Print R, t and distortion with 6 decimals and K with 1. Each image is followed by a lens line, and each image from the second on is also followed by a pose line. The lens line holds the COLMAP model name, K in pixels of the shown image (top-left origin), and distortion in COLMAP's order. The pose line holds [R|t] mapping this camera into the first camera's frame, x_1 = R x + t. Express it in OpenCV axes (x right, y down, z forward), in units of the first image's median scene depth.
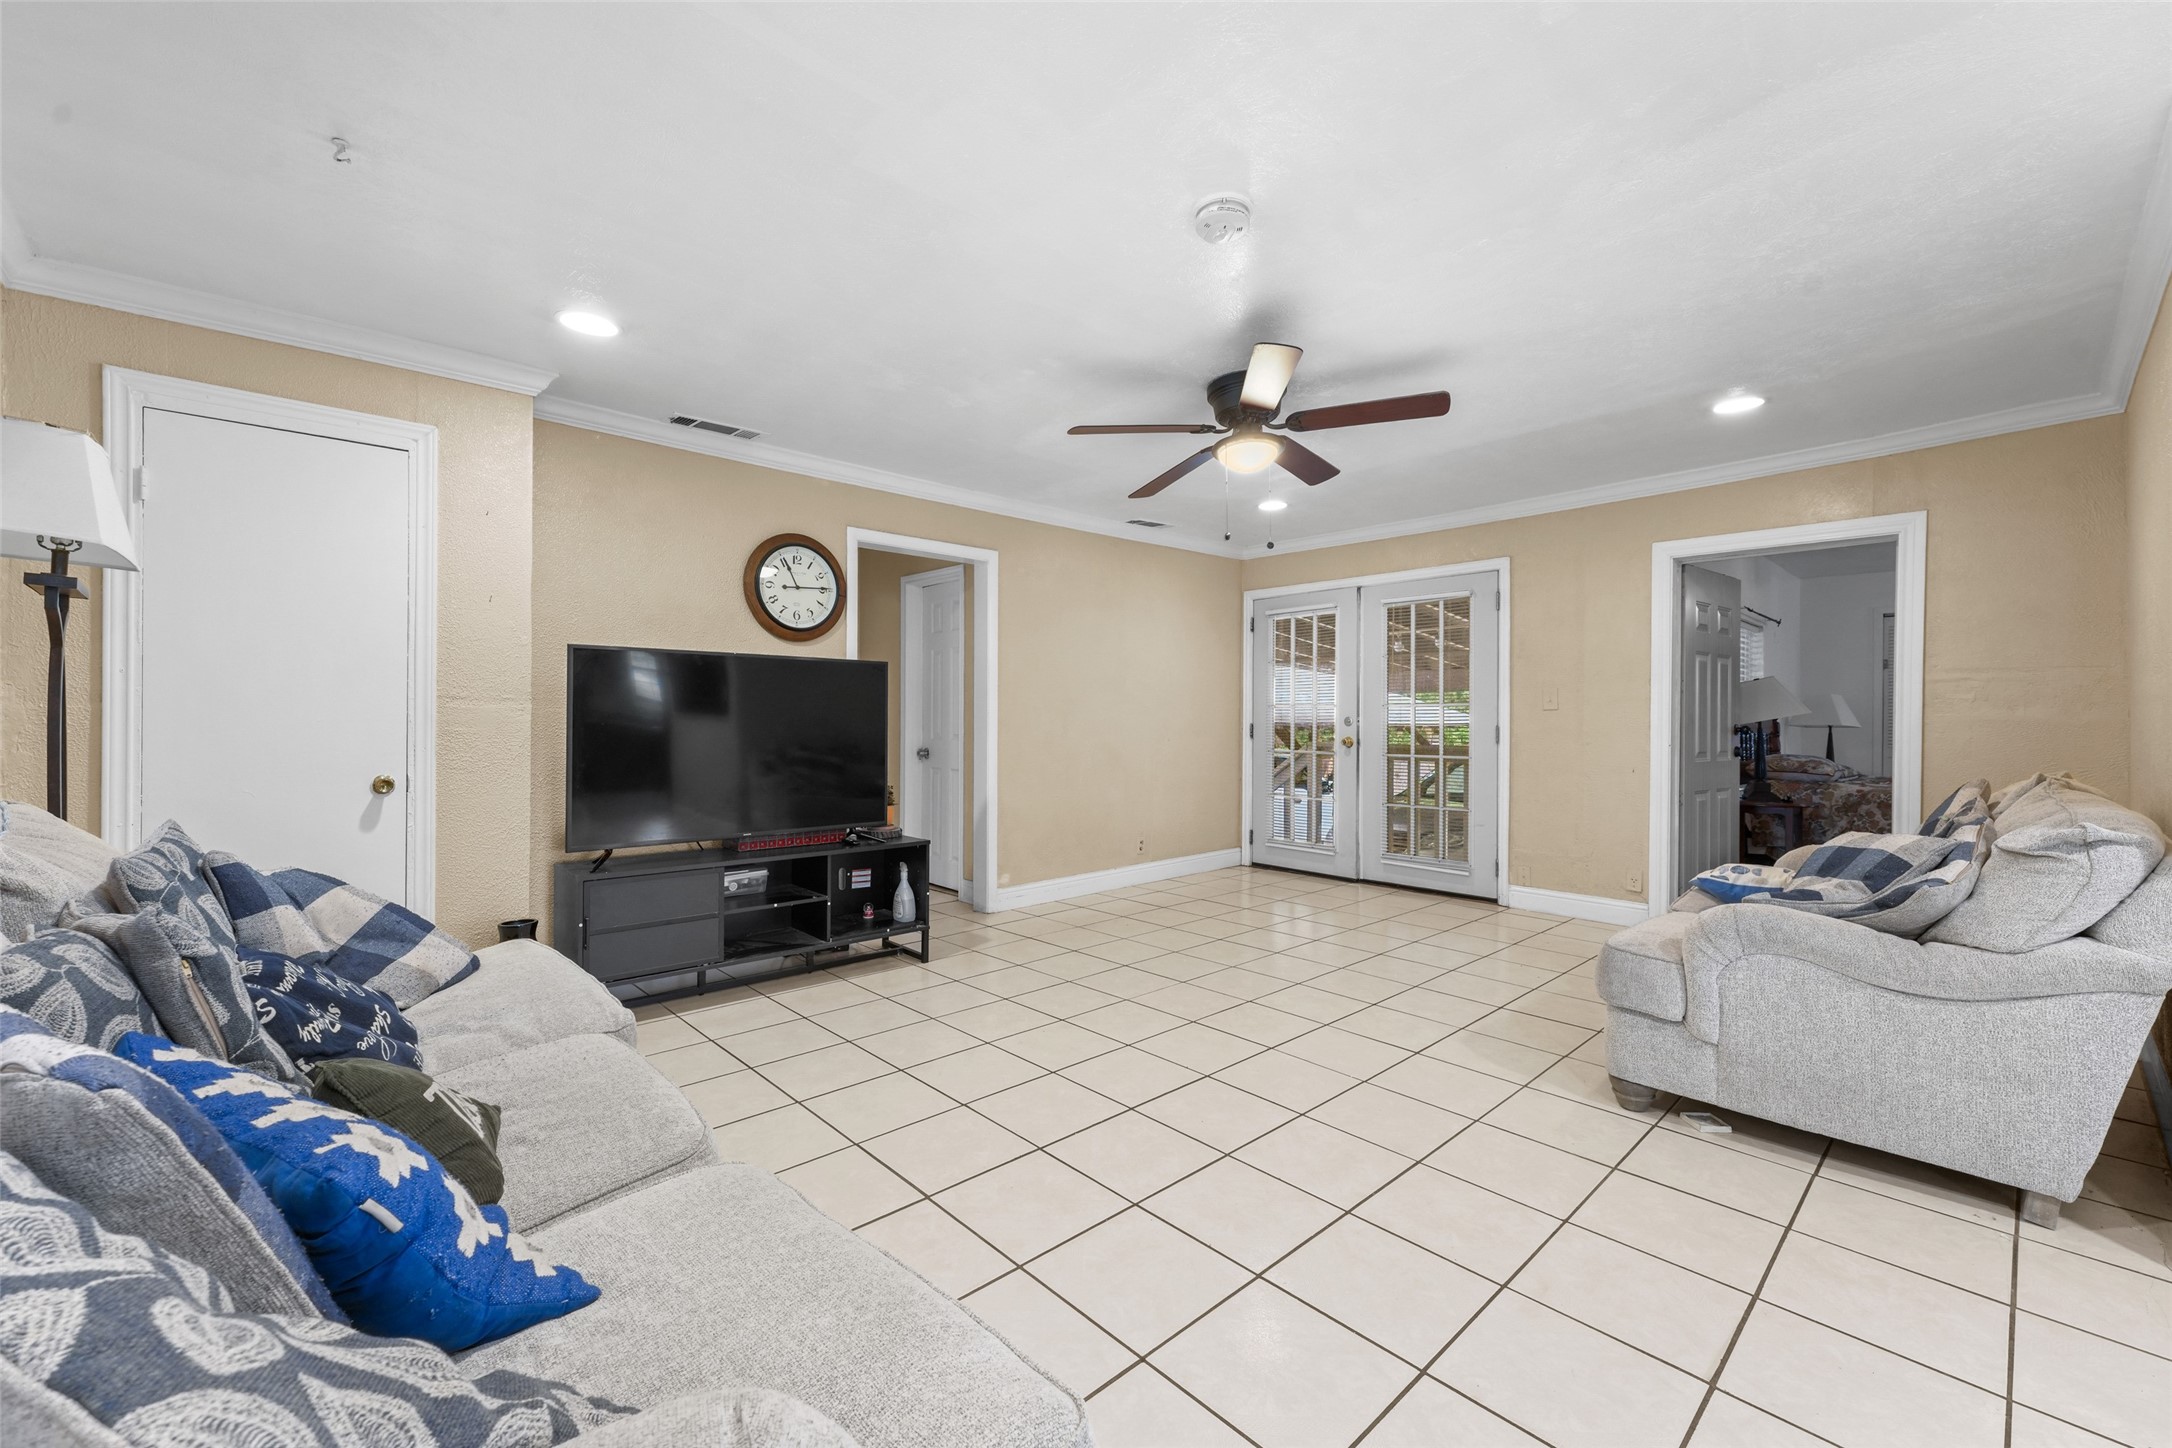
lens RADIAL K [[867.9, 0, 1074.0], [0, 867.9, 721.8], [0, 0, 1]] dist [0.005635, -0.001914]
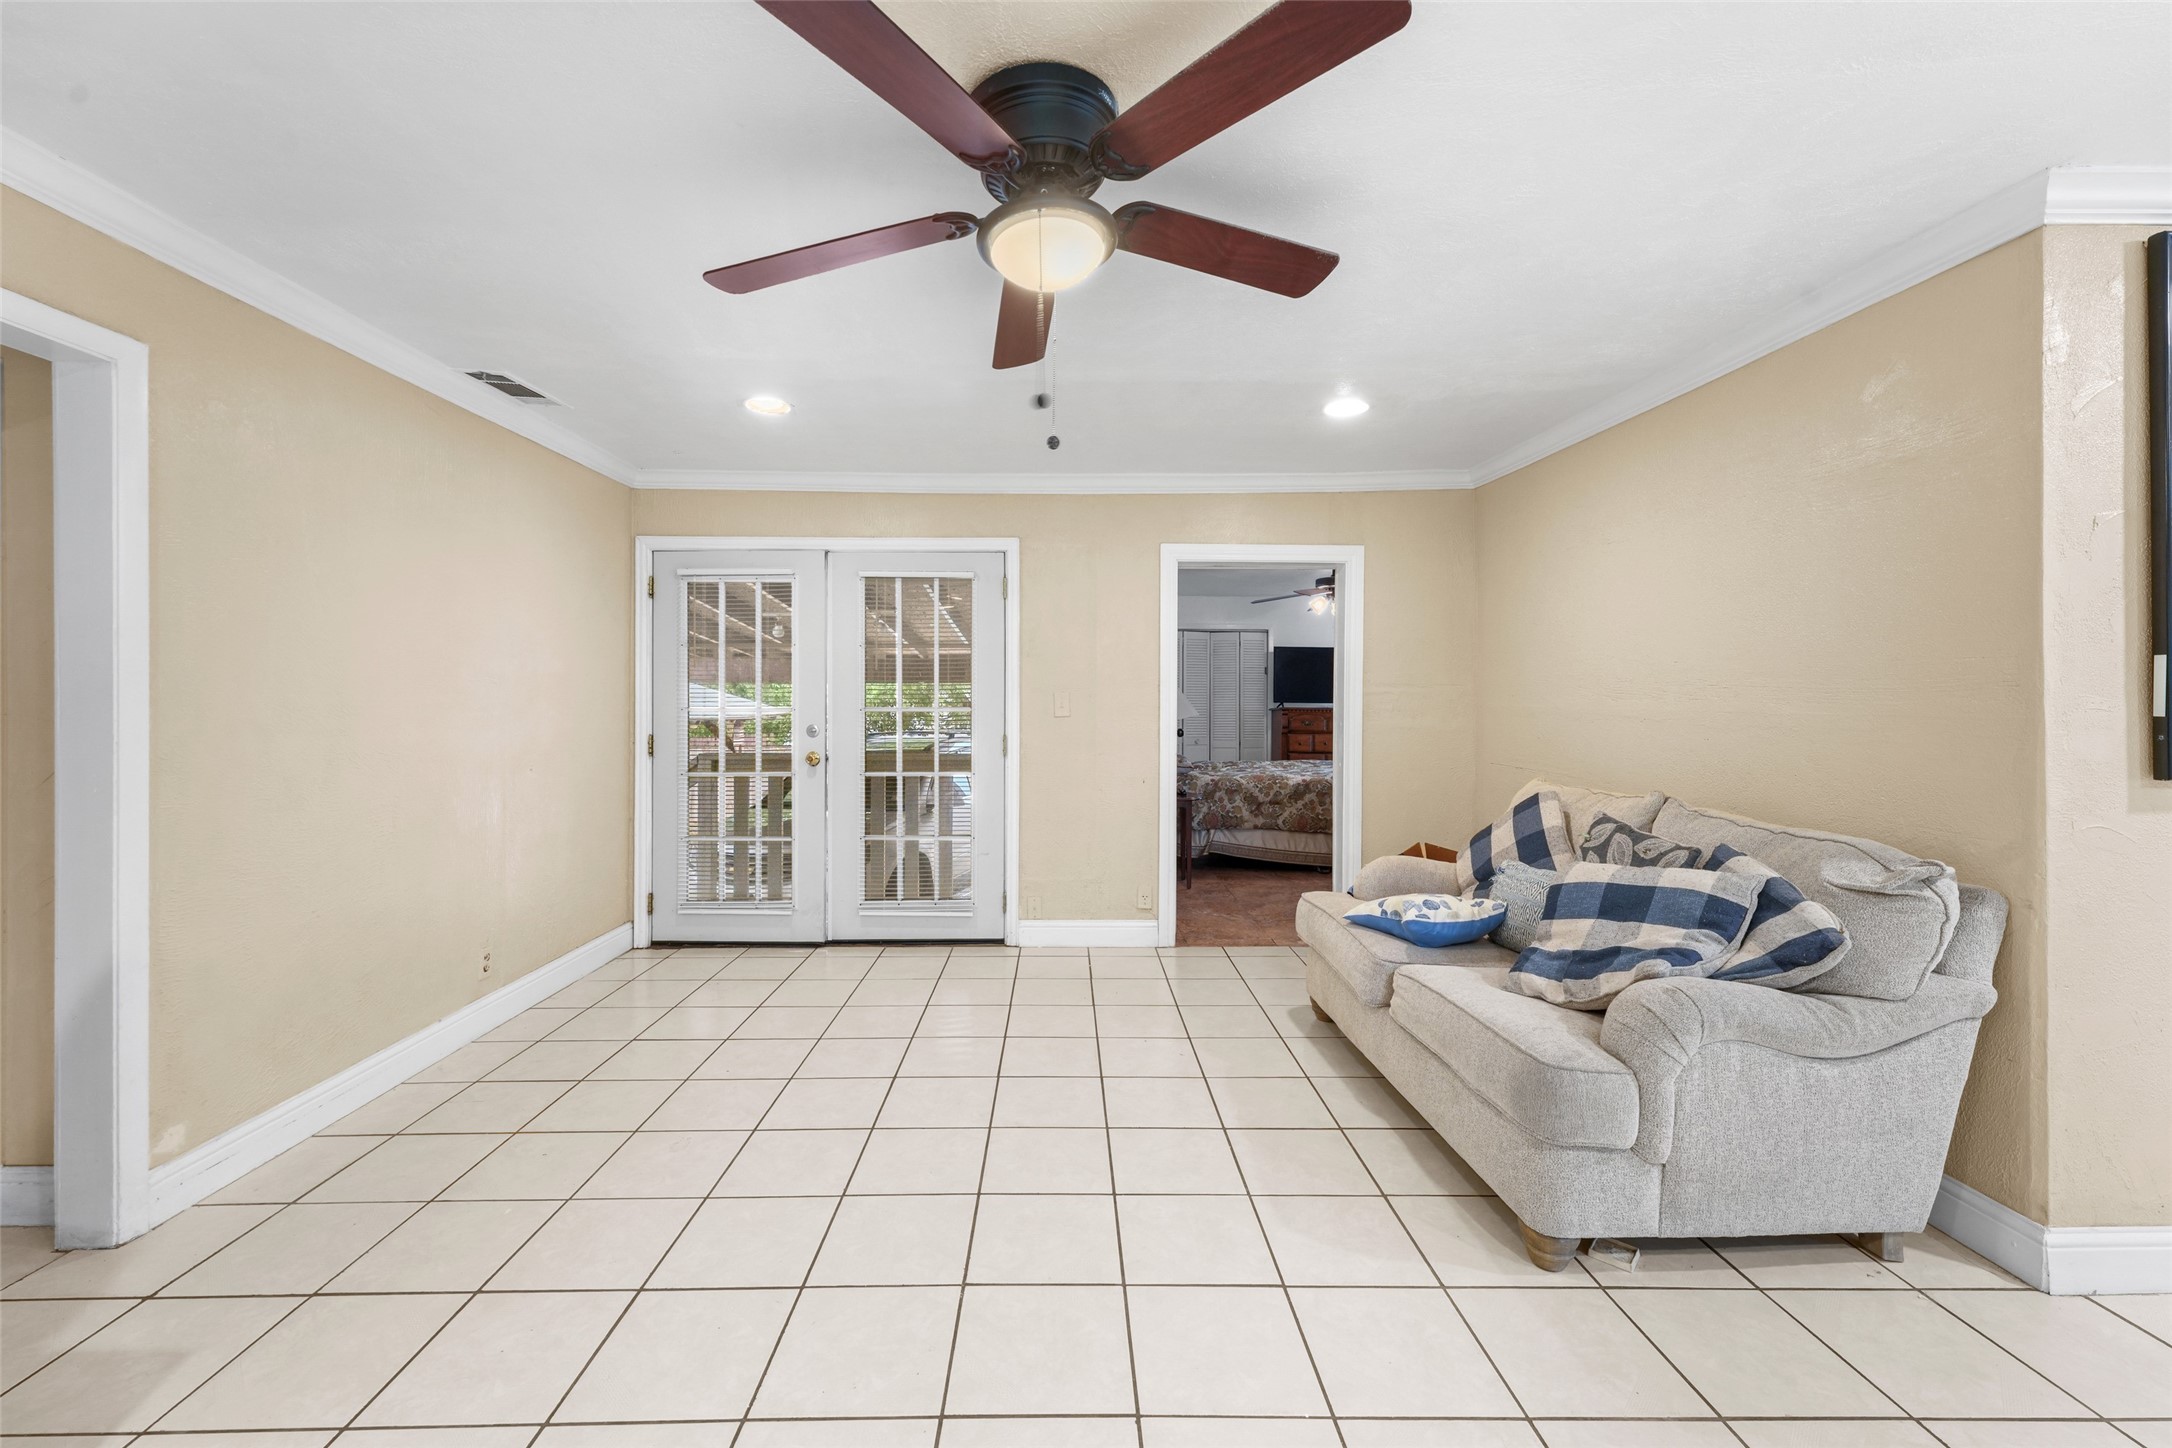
lens RADIAL K [[867.9, 0, 1071.7], [0, 867.9, 709.5], [0, 0, 1]] dist [0.005635, -0.001914]
pose [[0.664776, -0.006532, 0.747014, -0.102294], [0.003041, 0.999977, 0.006038, -0.025725], [-0.747036, -0.001742, 0.664781, 0.392789]]
